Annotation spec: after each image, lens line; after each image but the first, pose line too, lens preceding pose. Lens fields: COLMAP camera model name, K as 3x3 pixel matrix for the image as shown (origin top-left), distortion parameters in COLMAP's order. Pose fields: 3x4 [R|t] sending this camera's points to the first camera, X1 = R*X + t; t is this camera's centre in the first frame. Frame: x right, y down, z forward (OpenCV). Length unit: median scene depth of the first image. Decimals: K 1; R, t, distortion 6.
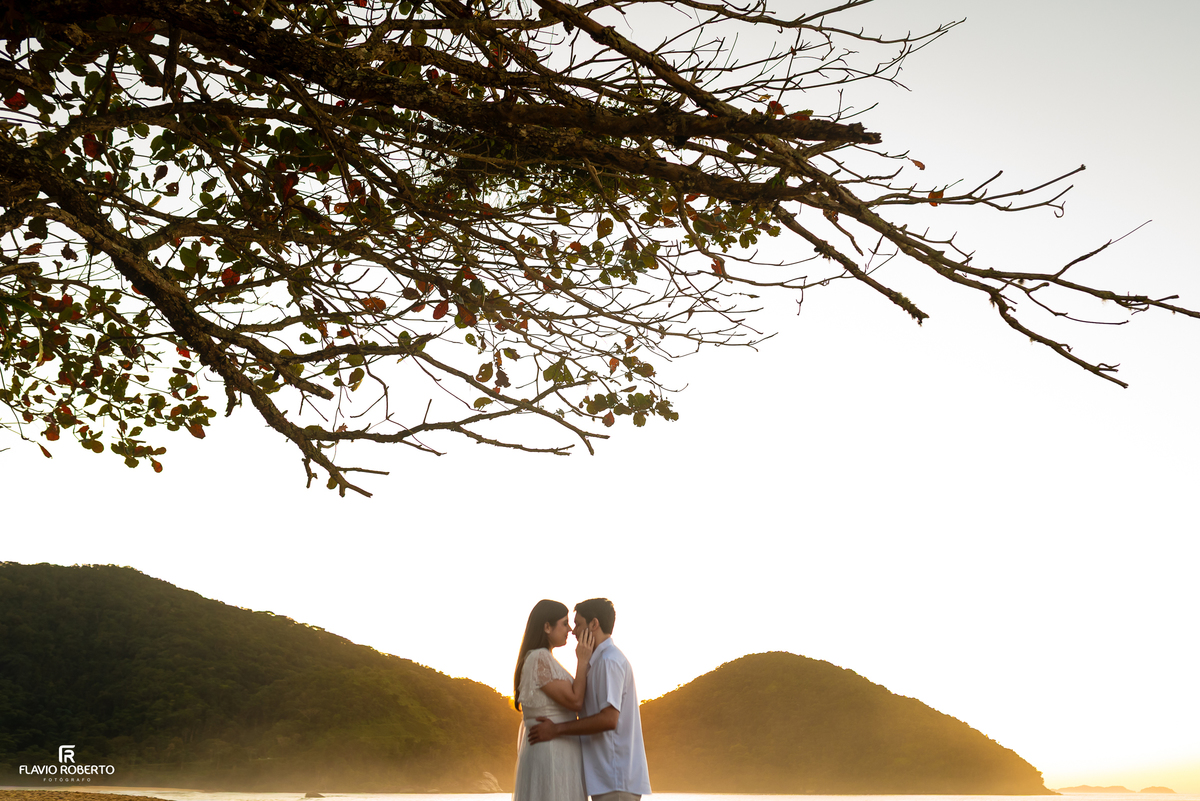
lens RADIAL K [[1258.5, 0, 592.3], [0, 1258.5, 365.8], [0, 0, 1]] dist [-0.003405, 0.000000]
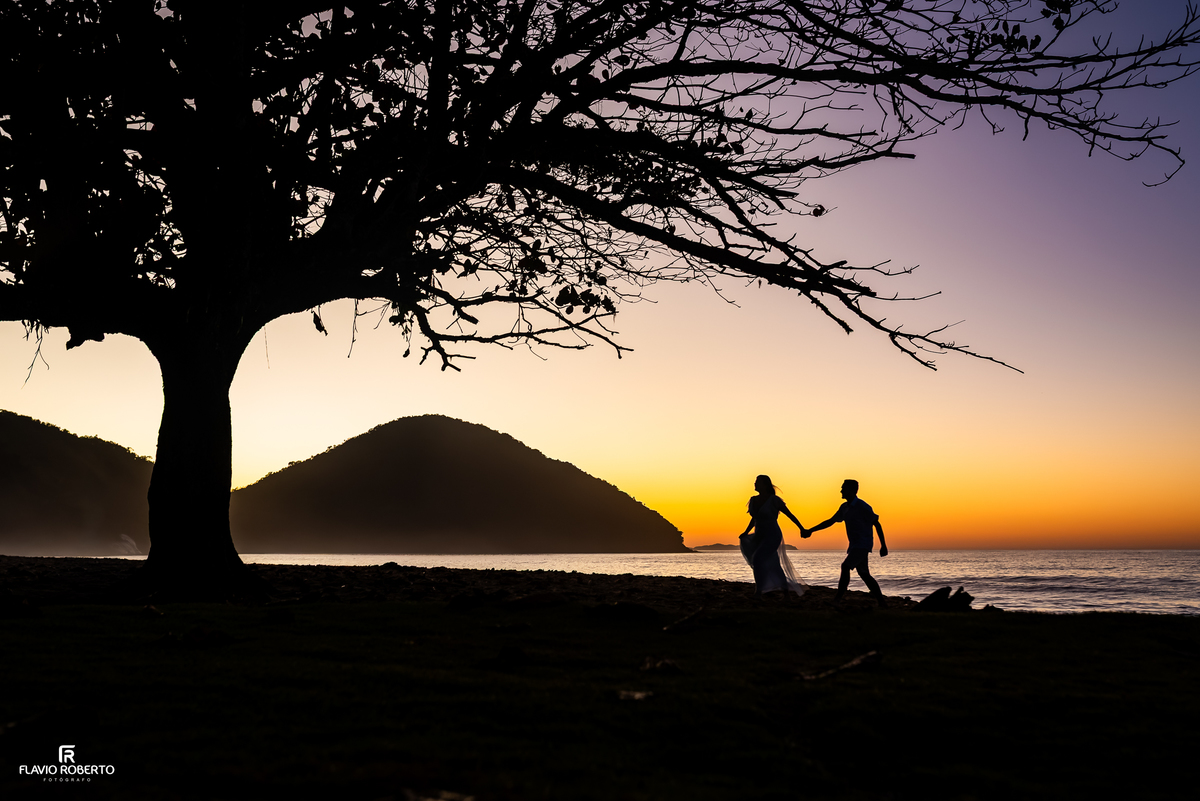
lens RADIAL K [[1323.2, 0, 592.4], [0, 1323.2, 387.5], [0, 0, 1]] dist [0.007427, 0.000000]
pose [[0.965592, 0.024122, 0.258939, -0.452498], [-0.075849, 0.978521, 0.191686, -0.210577], [-0.248754, -0.204731, 0.946682, -0.631198]]
